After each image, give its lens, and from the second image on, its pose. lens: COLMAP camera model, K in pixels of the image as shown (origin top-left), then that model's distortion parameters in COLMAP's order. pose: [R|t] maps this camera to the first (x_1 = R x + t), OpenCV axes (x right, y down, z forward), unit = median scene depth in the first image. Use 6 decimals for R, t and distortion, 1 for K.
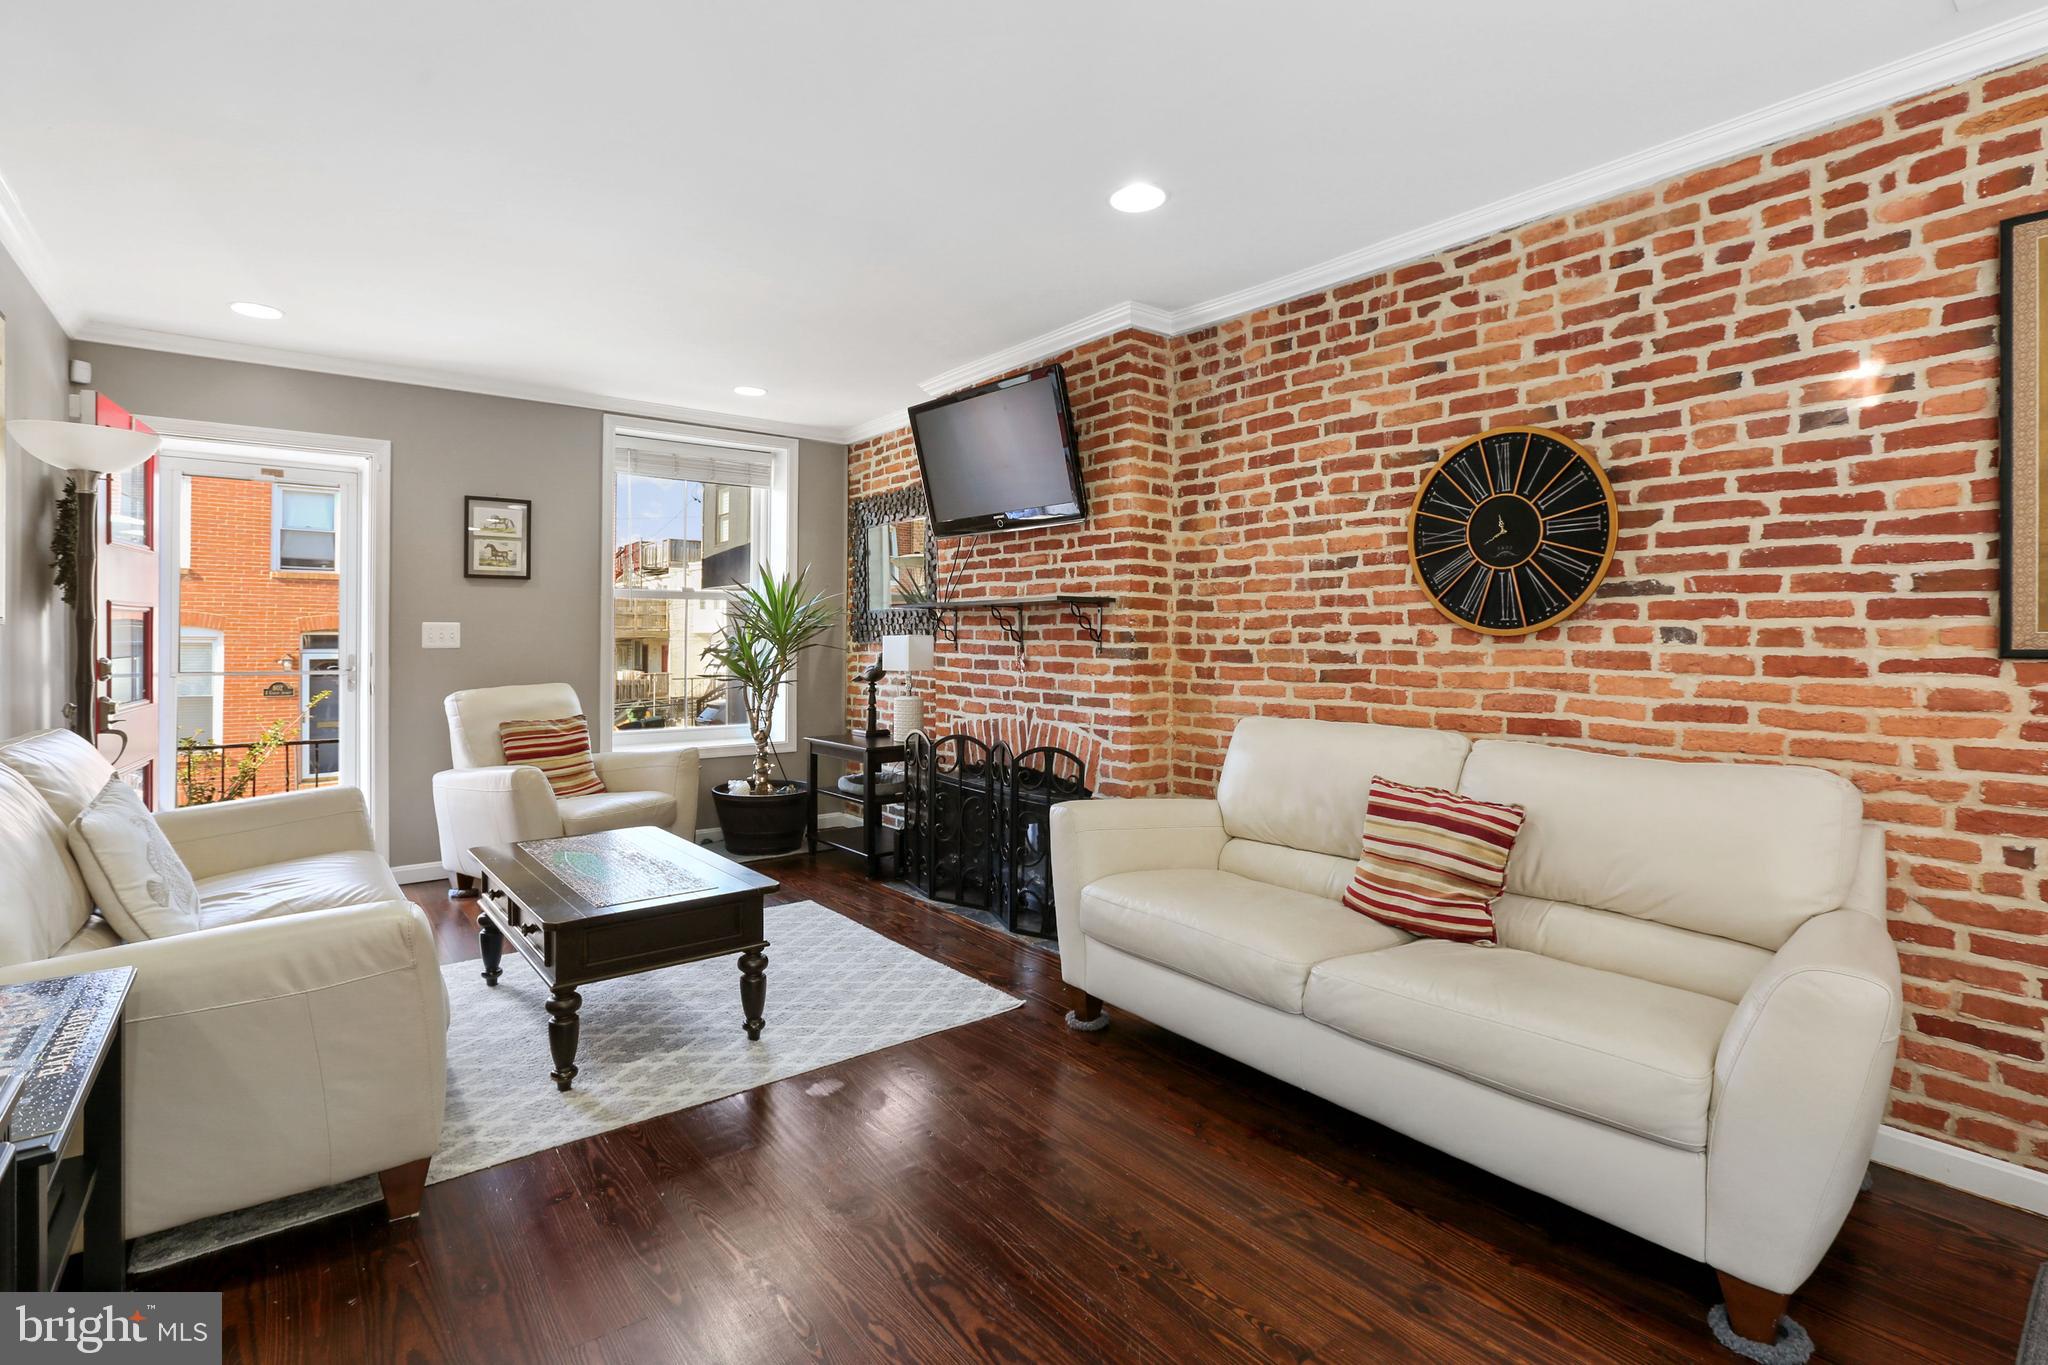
lens RADIAL K [[981.0, 0, 995.1], [0, 981.0, 629.4], [0, 0, 1]] dist [-0.035088, 0.021573]
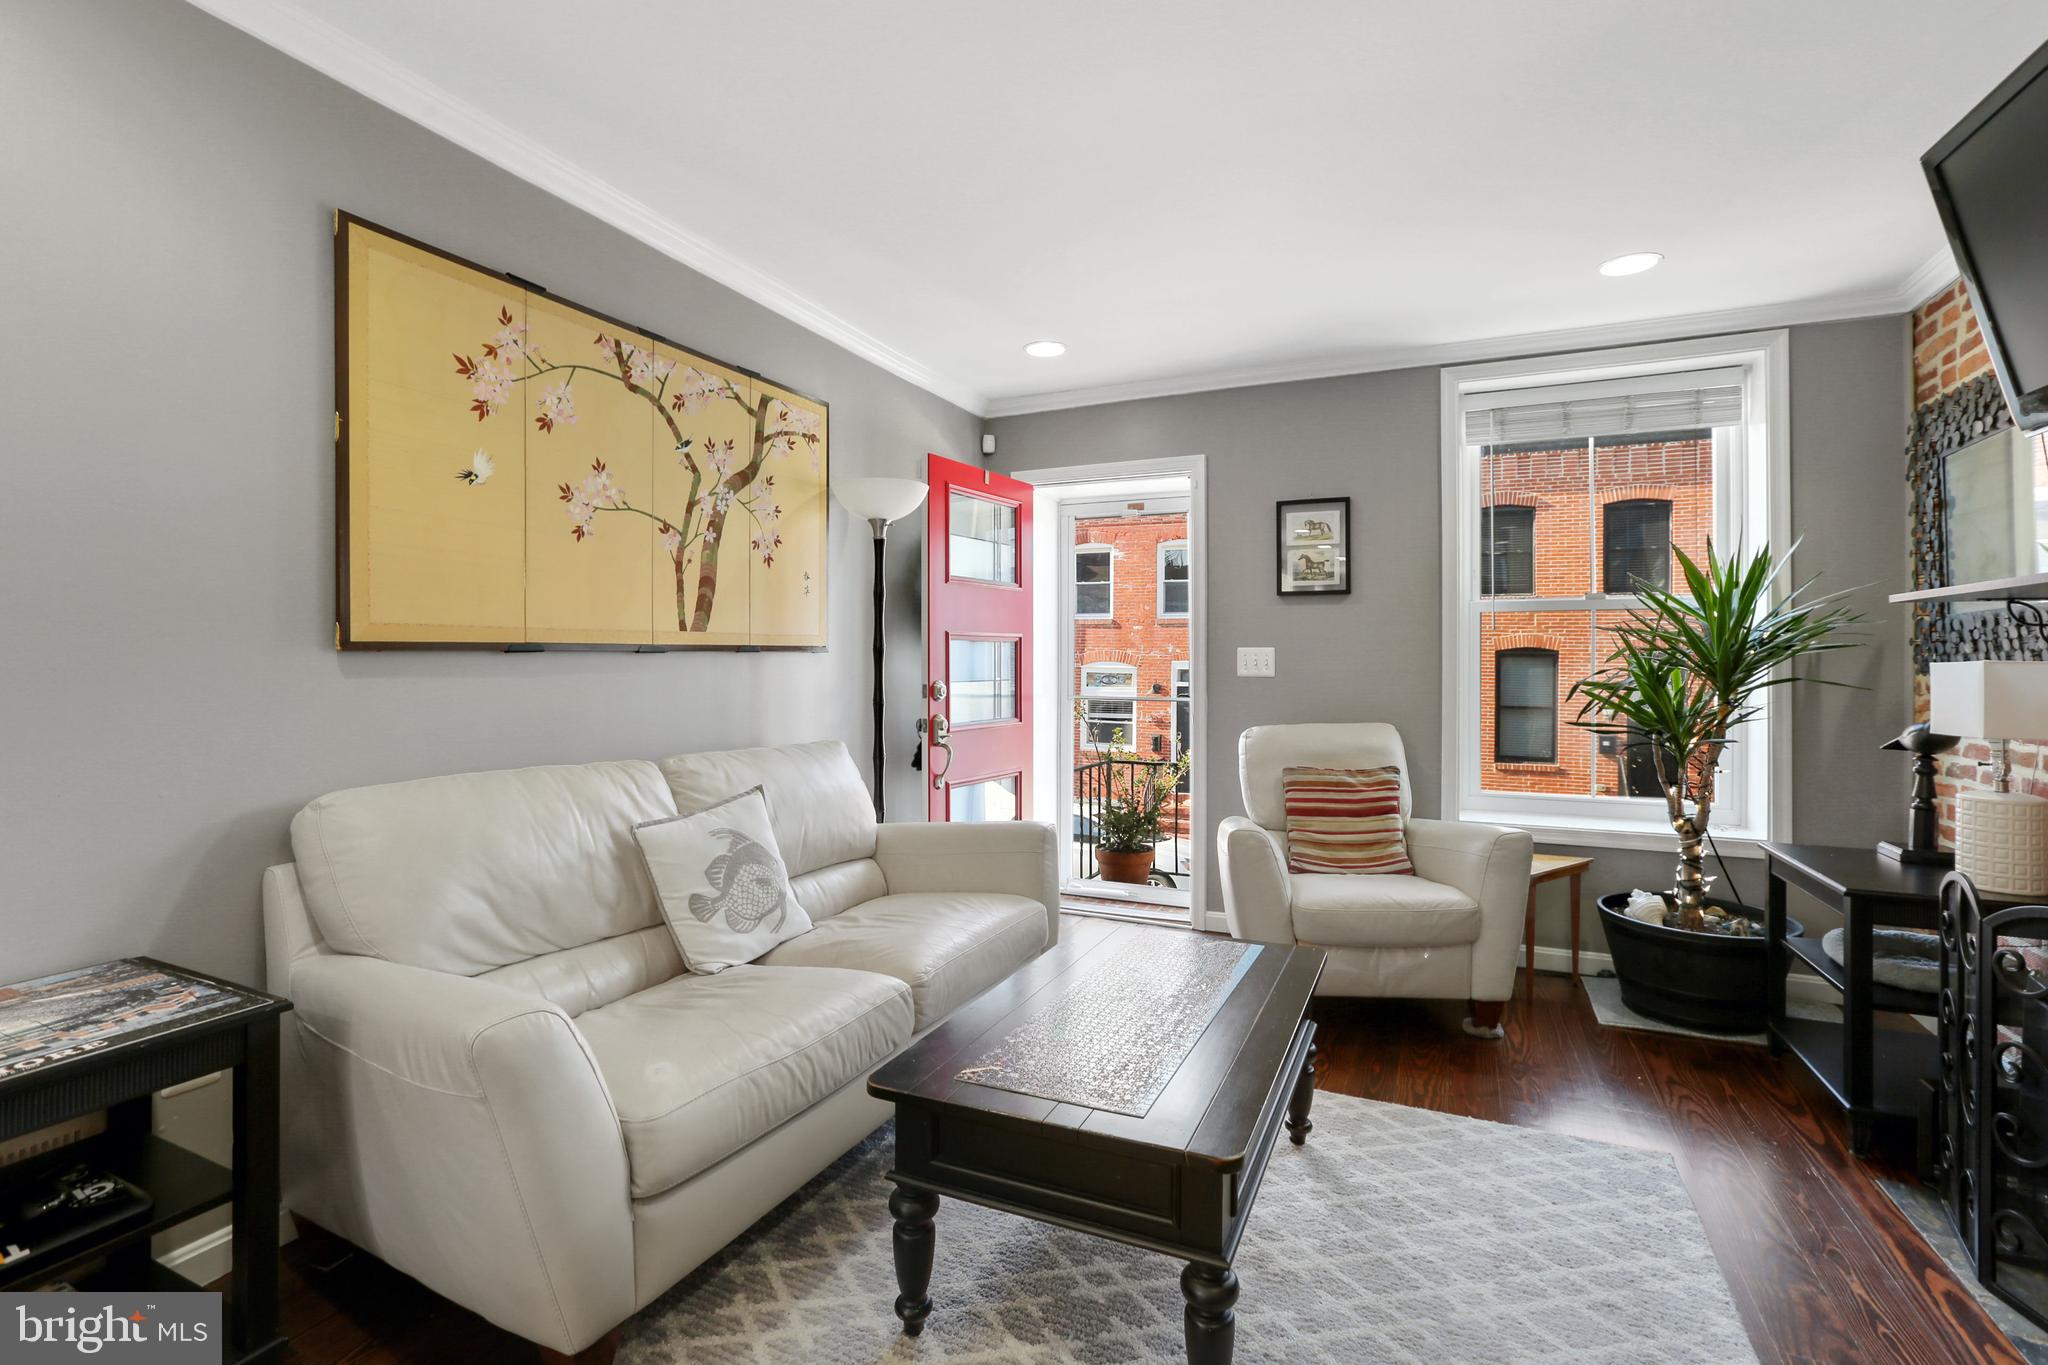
lens RADIAL K [[938.3, 0, 1020.4], [0, 938.3, 651.6], [0, 0, 1]] dist [-0.041560, 0.019719]
pose [[0.463018, -0.011749, -0.886271, 0.110075], [0.003849, 0.999929, -0.011245, 0.006434], [0.886340, 0.001795, 0.463031, 0.512767]]
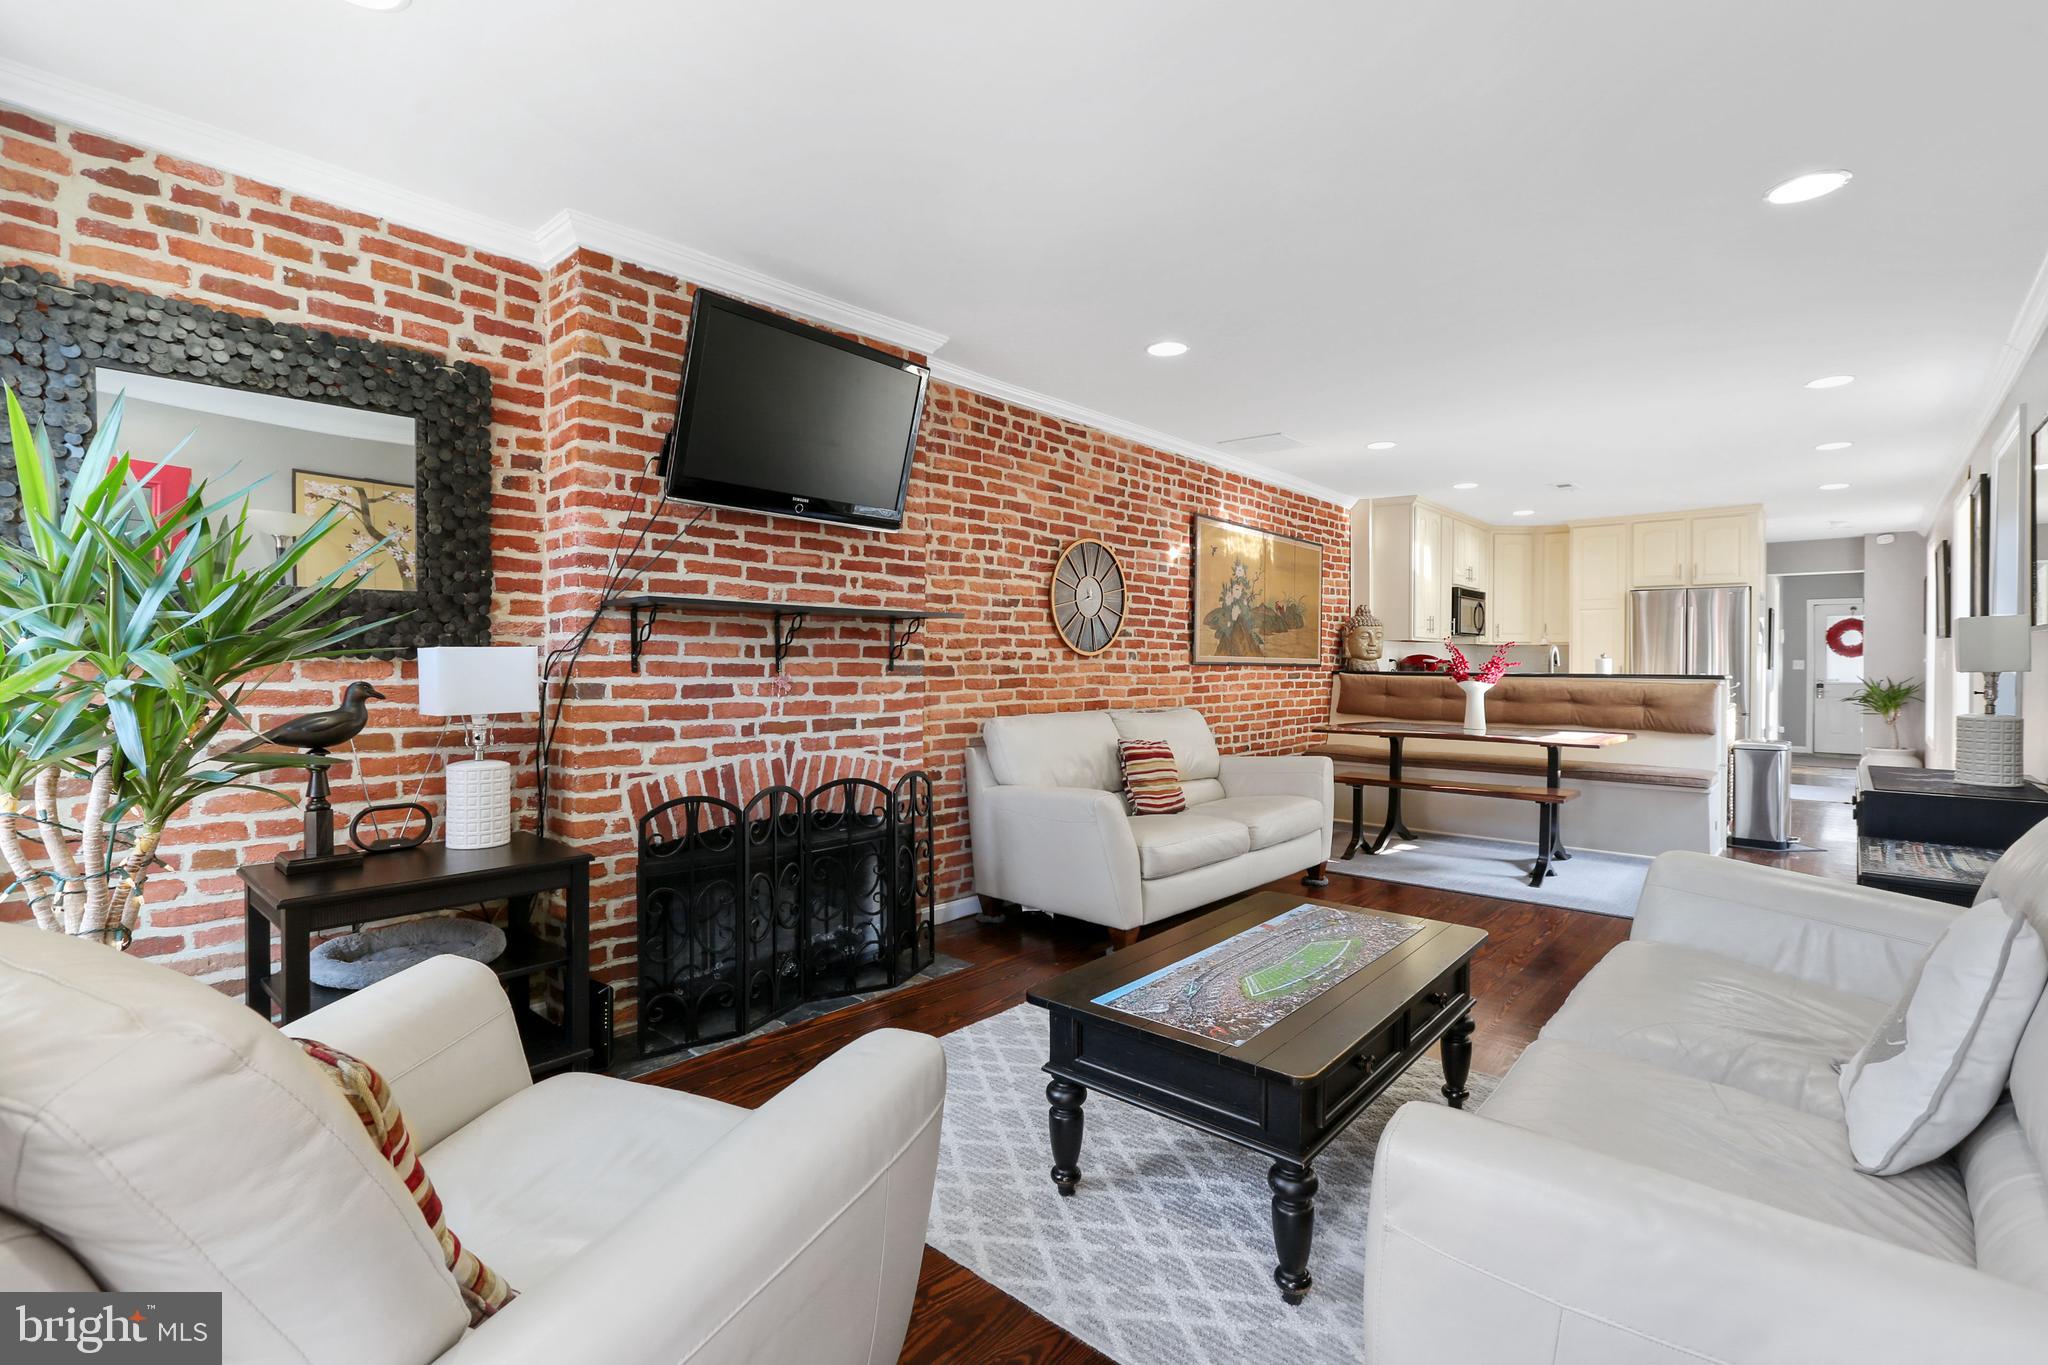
lens RADIAL K [[943.9, 0, 1018.5], [0, 943.9, 670.5], [0, 0, 1]] dist [-0.032153, 0.019337]
pose [[-0.187397, -0.014869, 0.982172, -0.851160], [-0.015477, 0.999806, 0.012183, 0.010830], [-0.982162, -0.012918, -0.187591, 1.072803]]
